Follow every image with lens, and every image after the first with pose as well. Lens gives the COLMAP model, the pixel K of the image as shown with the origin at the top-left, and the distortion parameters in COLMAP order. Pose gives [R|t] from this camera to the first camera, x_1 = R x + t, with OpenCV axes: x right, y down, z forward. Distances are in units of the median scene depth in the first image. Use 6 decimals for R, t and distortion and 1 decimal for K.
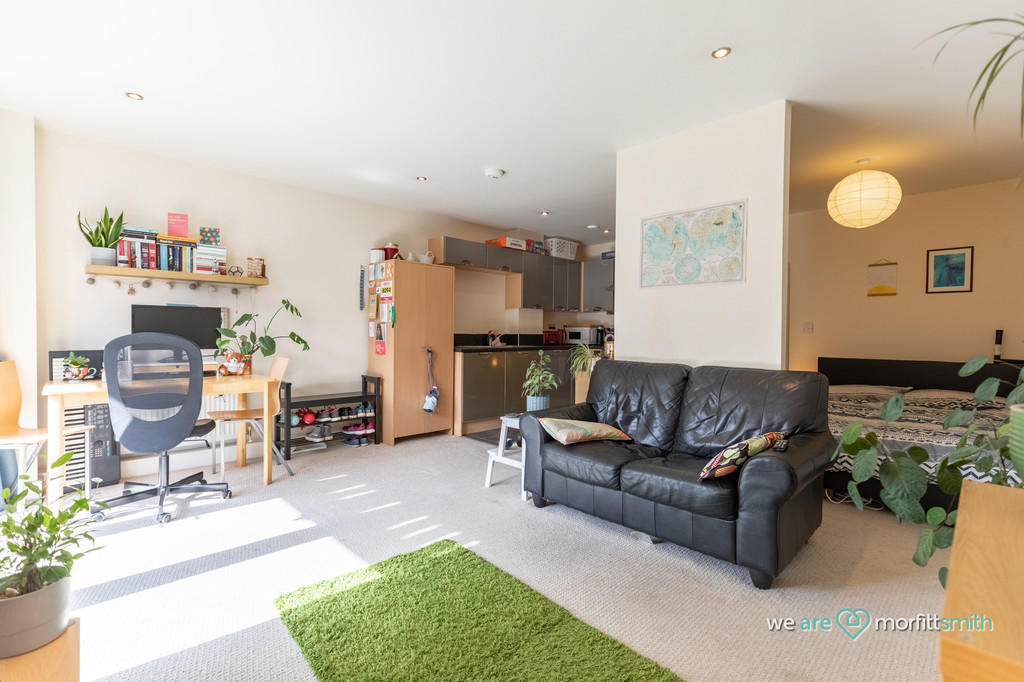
lens RADIAL K [[466.3, 0, 508.2], [0, 466.3, 341.1], [0, 0, 1]] dist [0.000862, 0.000048]
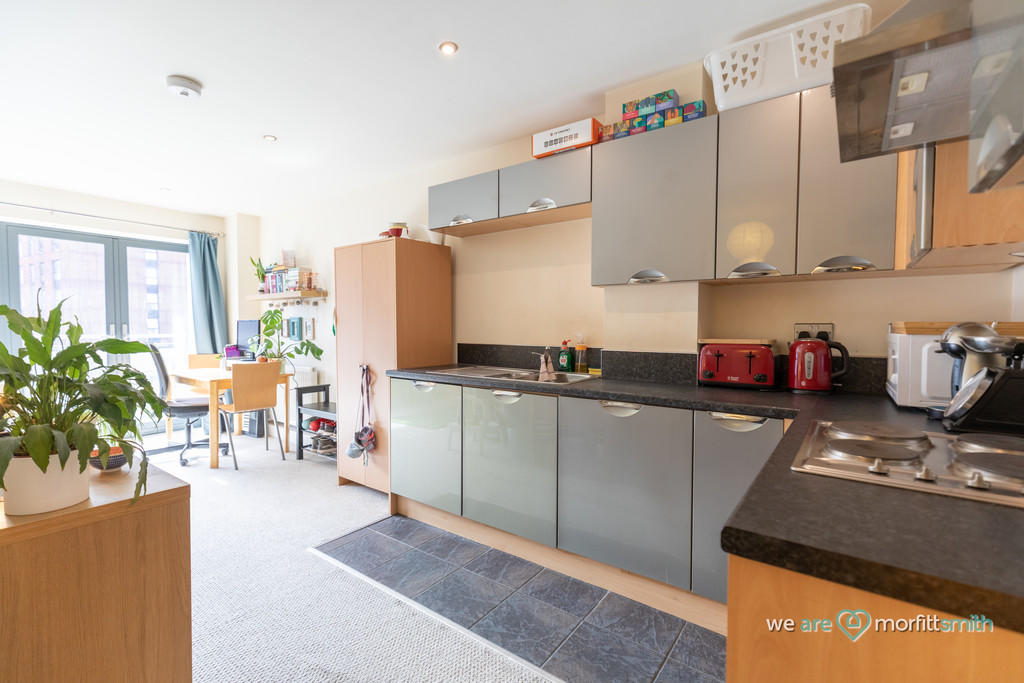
lens RADIAL K [[466.3, 0, 508.2], [0, 466.3, 341.6], [0, 0, 1]] dist [0.000862, 0.000048]
pose [[0.144141, 0.017793, -0.989397, 0.443467], [-0.024551, 0.999595, 0.014400, -0.028282], [0.989253, 0.022215, 0.144519, 0.911911]]
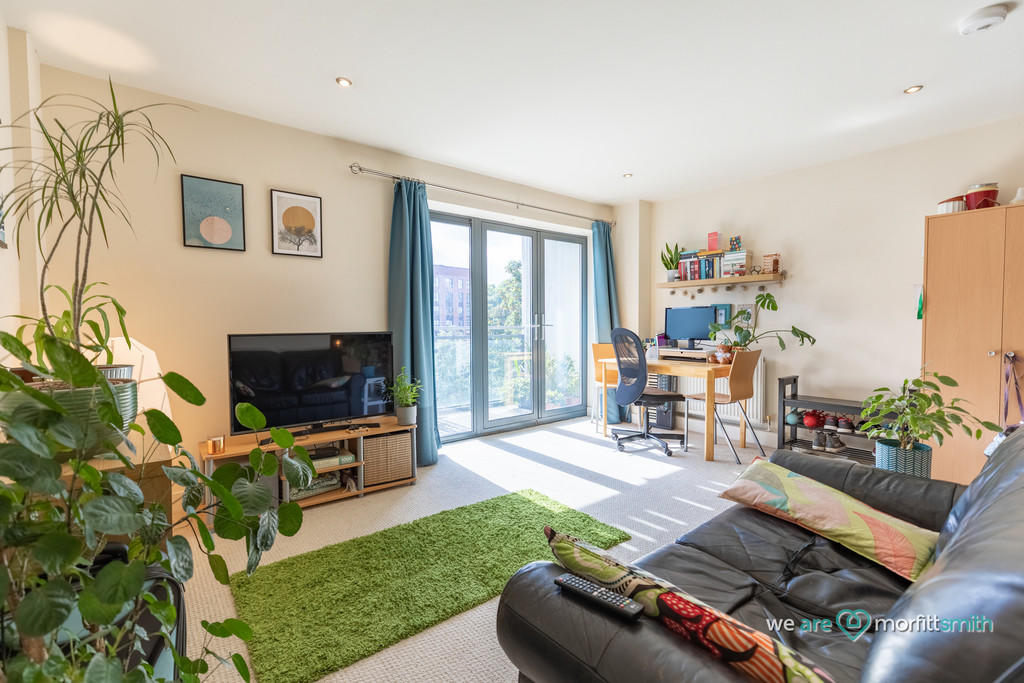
lens RADIAL K [[466.3, 0, 508.2], [0, 466.3, 341.6], [0, 0, 1]] dist [0.000862, 0.000048]
pose [[-0.091350, 0.028115, -0.995422, 0.376992], [-0.014347, 0.999460, 0.029546, -0.004966], [0.995715, 0.016980, -0.090897, 0.355050]]
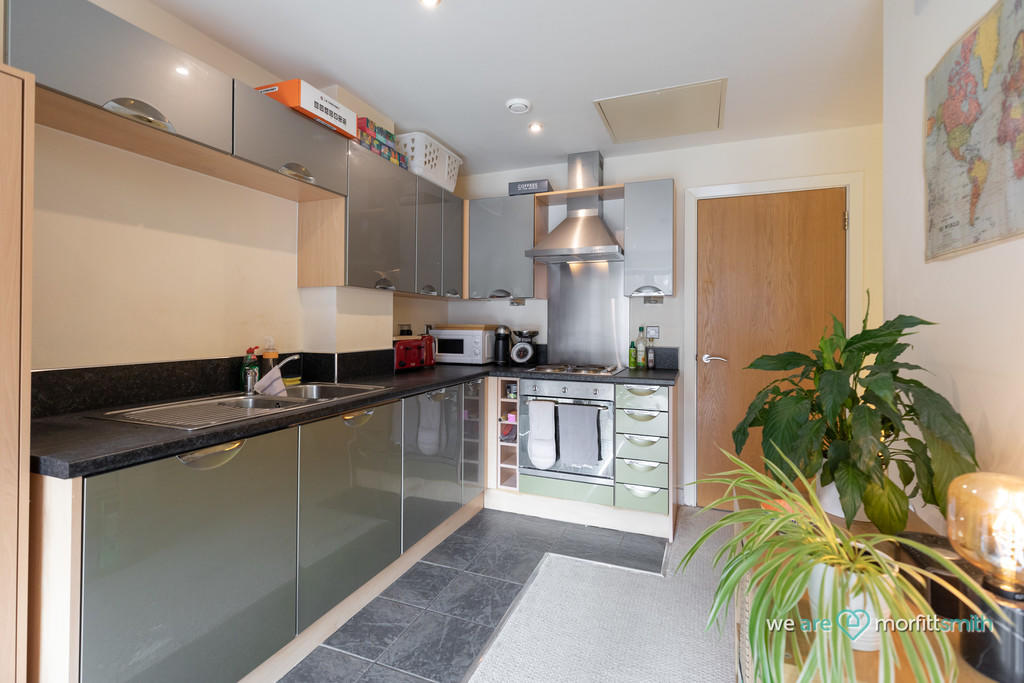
lens RADIAL K [[473.4, 0, 512.8], [0, 473.4, 319.0], [0, 0, 1]] dist [0.000182, 0.000063]
pose [[0.913833, -0.002468, 0.406082, -0.003724], [0.012521, 0.999677, -0.022101, -0.035400], [-0.405897, 0.025281, 0.913569, 0.616275]]
